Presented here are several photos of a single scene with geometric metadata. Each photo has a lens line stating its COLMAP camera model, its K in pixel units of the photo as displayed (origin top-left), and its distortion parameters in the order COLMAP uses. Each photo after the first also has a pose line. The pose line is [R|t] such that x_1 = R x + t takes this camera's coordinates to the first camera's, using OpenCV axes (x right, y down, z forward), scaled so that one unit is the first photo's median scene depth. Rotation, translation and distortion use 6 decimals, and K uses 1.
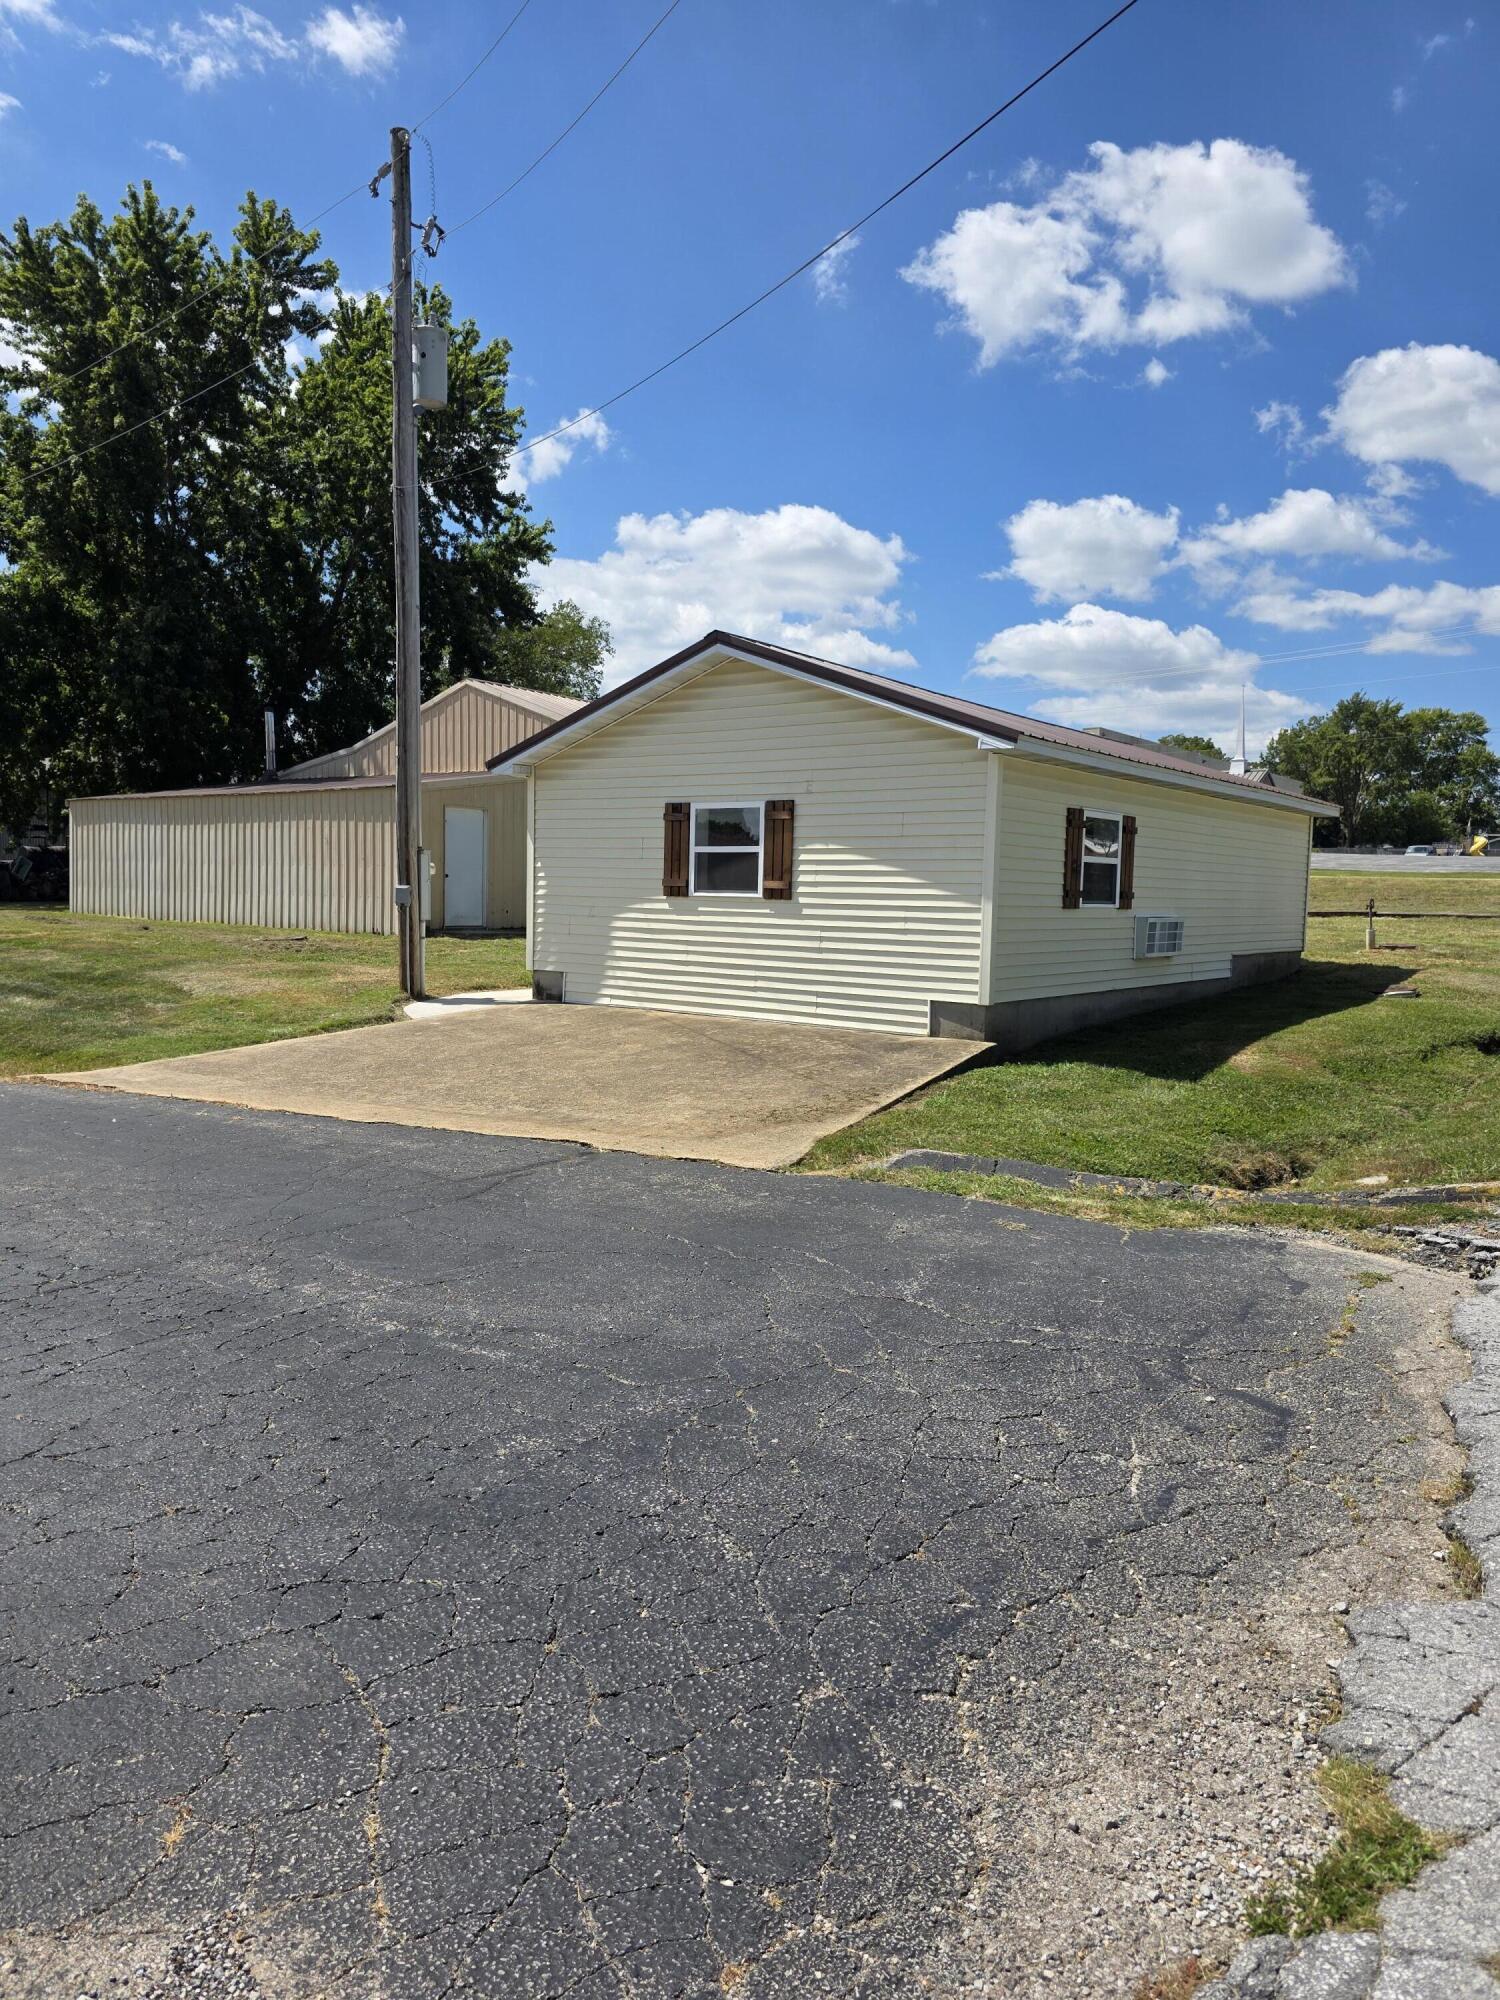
lens RADIAL K [[1440.6, 0, 750.0], [0, 1440.6, 1000.0], [0, 0, 1]] dist [0.064763, -0.049339]
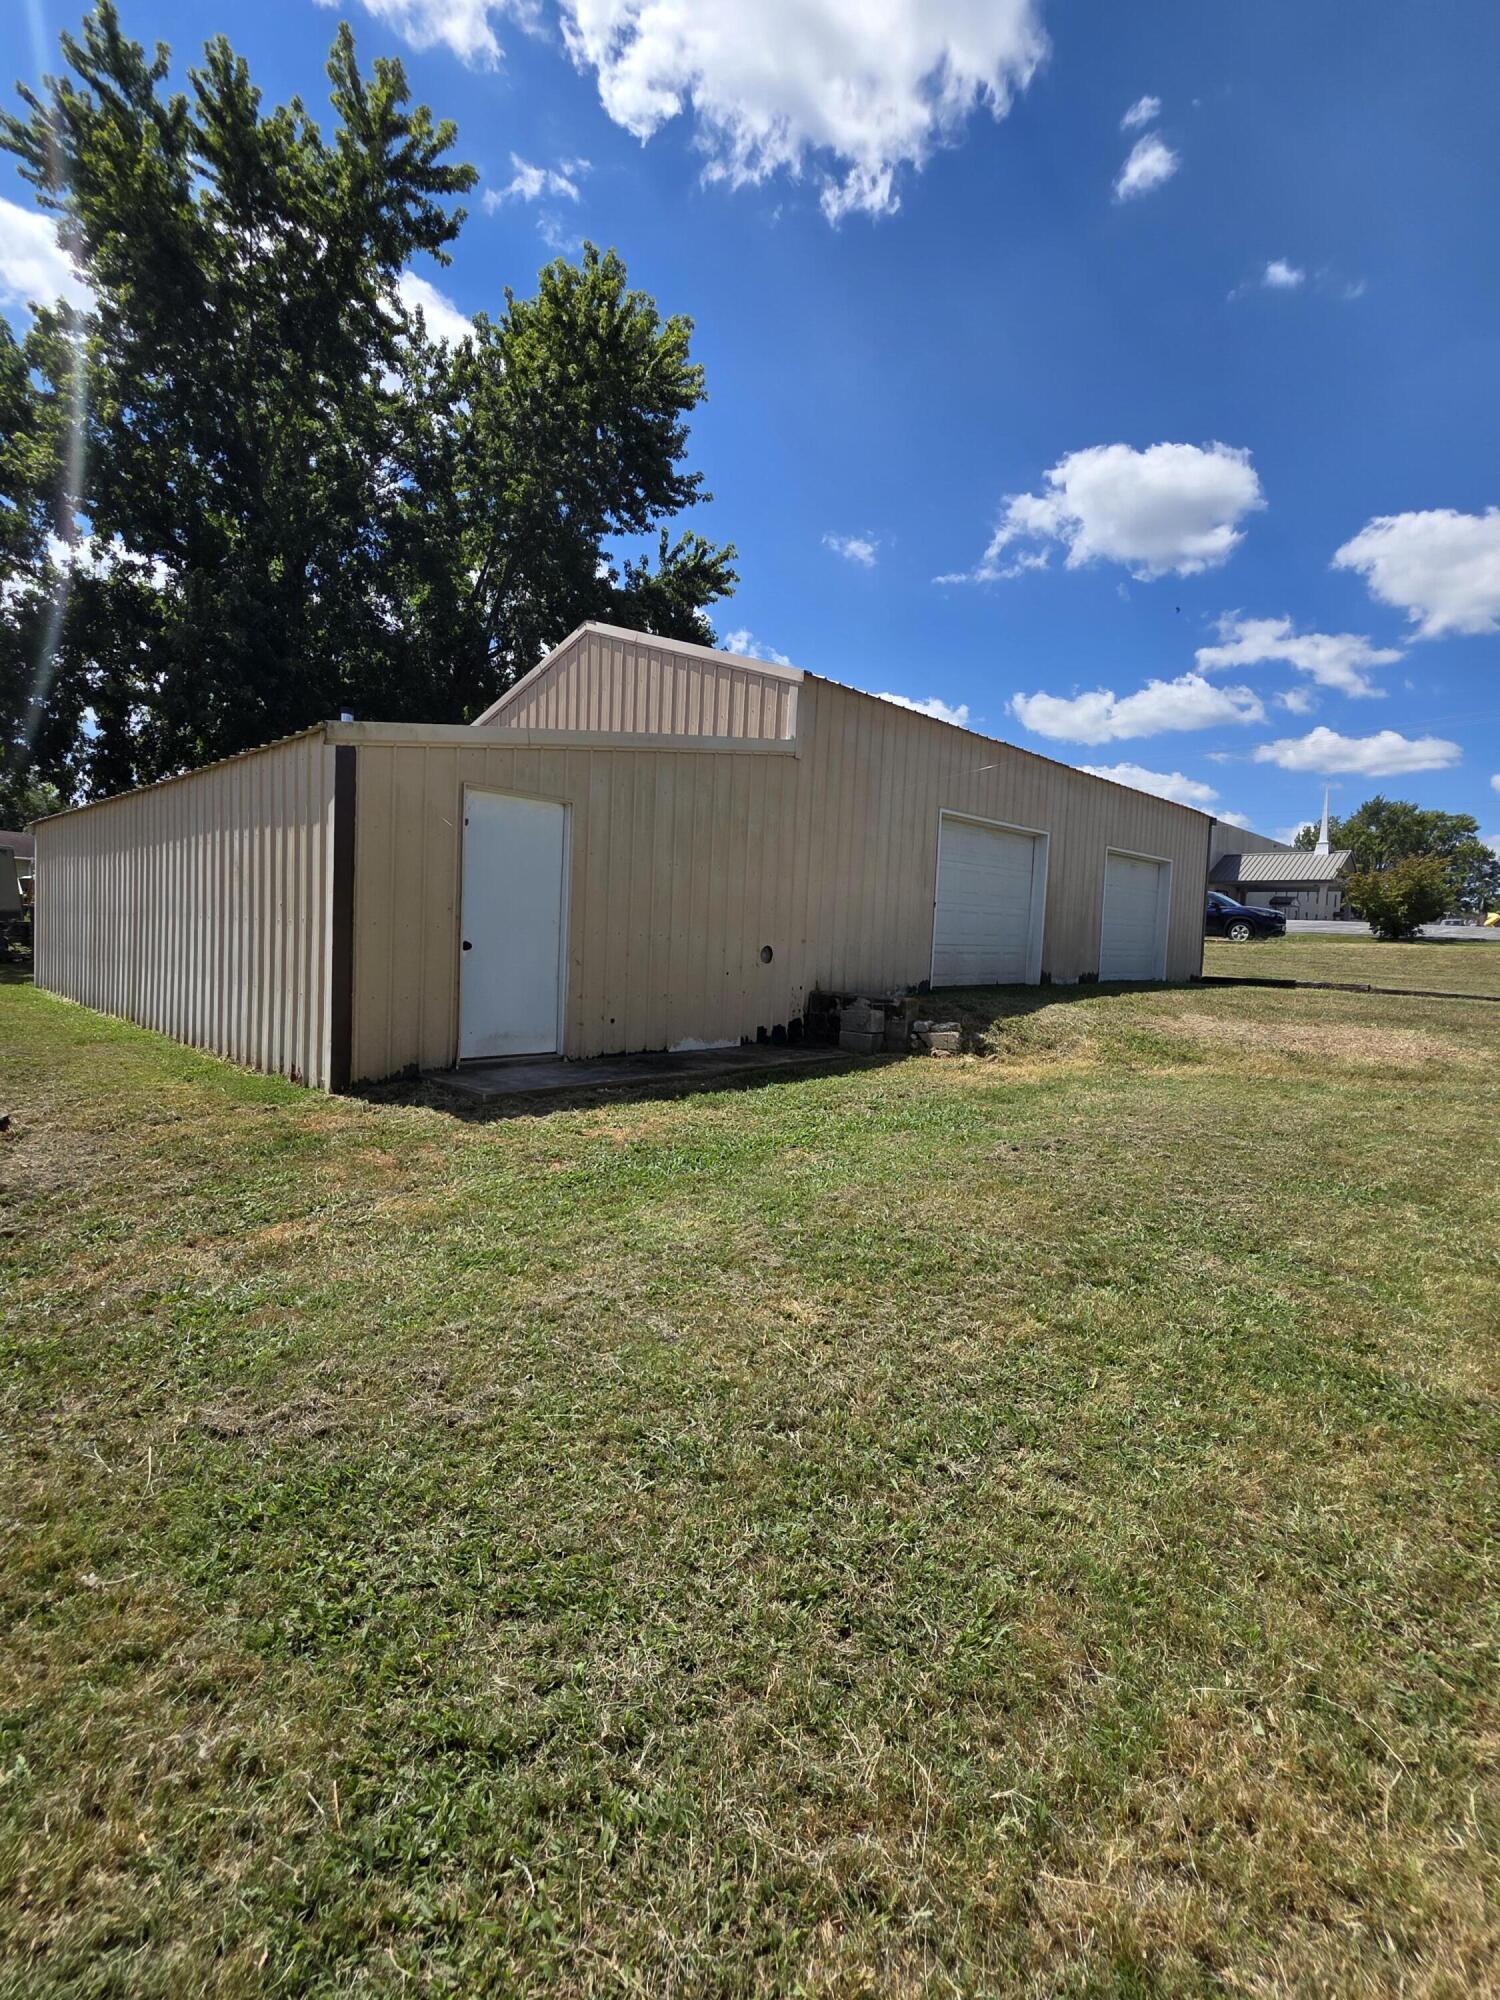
lens RADIAL K [[934.4, 0, 750.0], [0, 934.4, 1000.0], [0, 0, 1]] dist [-0.000584, -0.000174]
pose [[0.992947, 0.023760, -0.116152, -0.064352], [-0.025258, 0.999616, -0.011438, -0.049559], [0.115836, 0.014291, 0.993166, 0.521286]]
